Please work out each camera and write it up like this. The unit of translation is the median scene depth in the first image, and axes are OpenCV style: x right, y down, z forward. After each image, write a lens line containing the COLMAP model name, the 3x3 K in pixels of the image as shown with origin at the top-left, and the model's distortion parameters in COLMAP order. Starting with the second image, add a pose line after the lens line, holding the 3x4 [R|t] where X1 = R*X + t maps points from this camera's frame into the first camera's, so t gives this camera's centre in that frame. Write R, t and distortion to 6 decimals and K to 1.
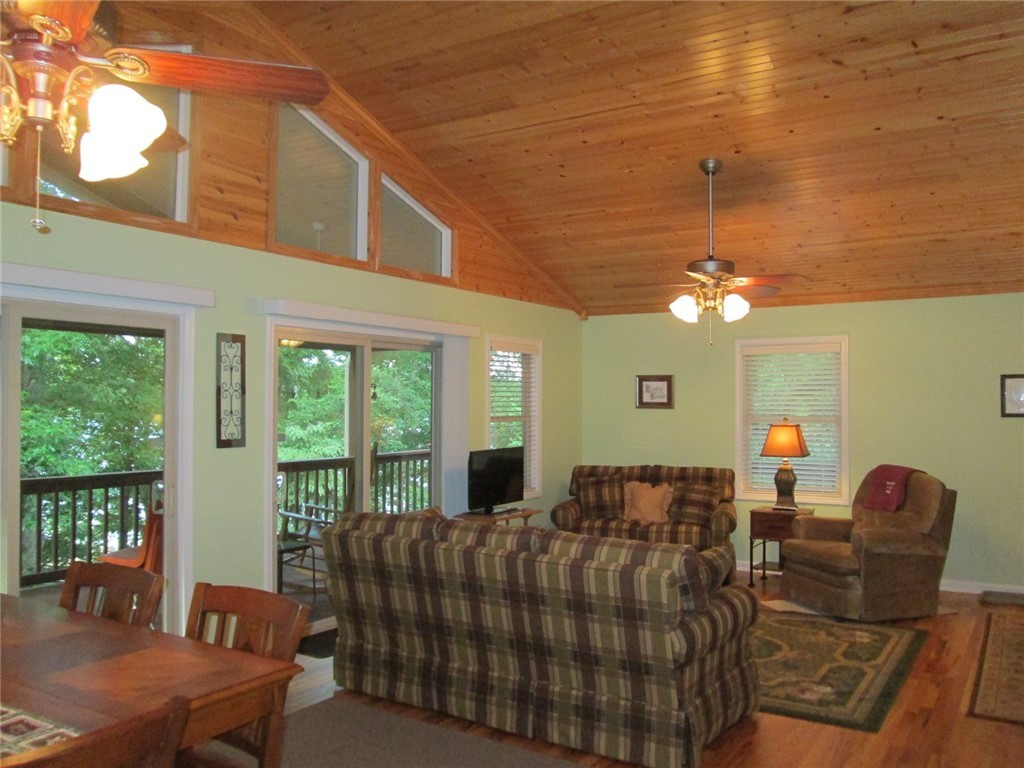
lens RADIAL K [[854.2, 0, 517.5], [0, 854.2, 389.5], [0, 0, 1]] dist [-0.050577, 0.016854]
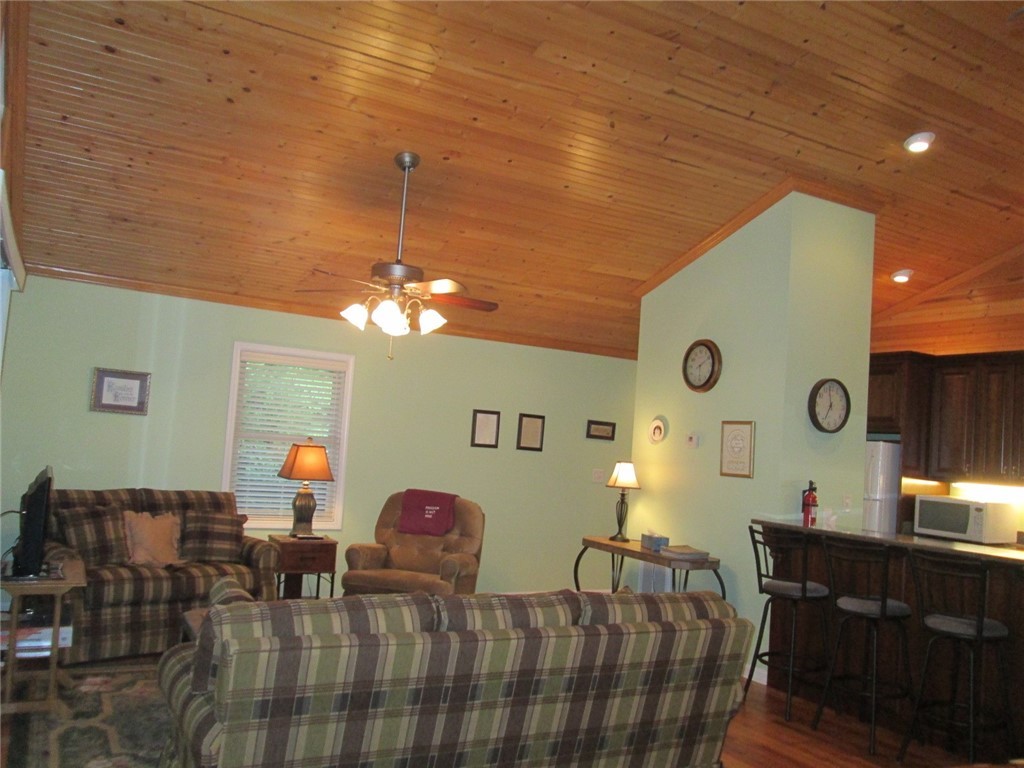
lens RADIAL K [[854.2, 0, 517.5], [0, 854.2, 389.5], [0, 0, 1]] dist [-0.050577, 0.016854]
pose [[0.485917, 0.082352, 0.870117, -0.381609], [-0.095718, 0.994577, -0.040677, -0.002834], [-0.868748, -0.063520, 0.491164, 0.352964]]
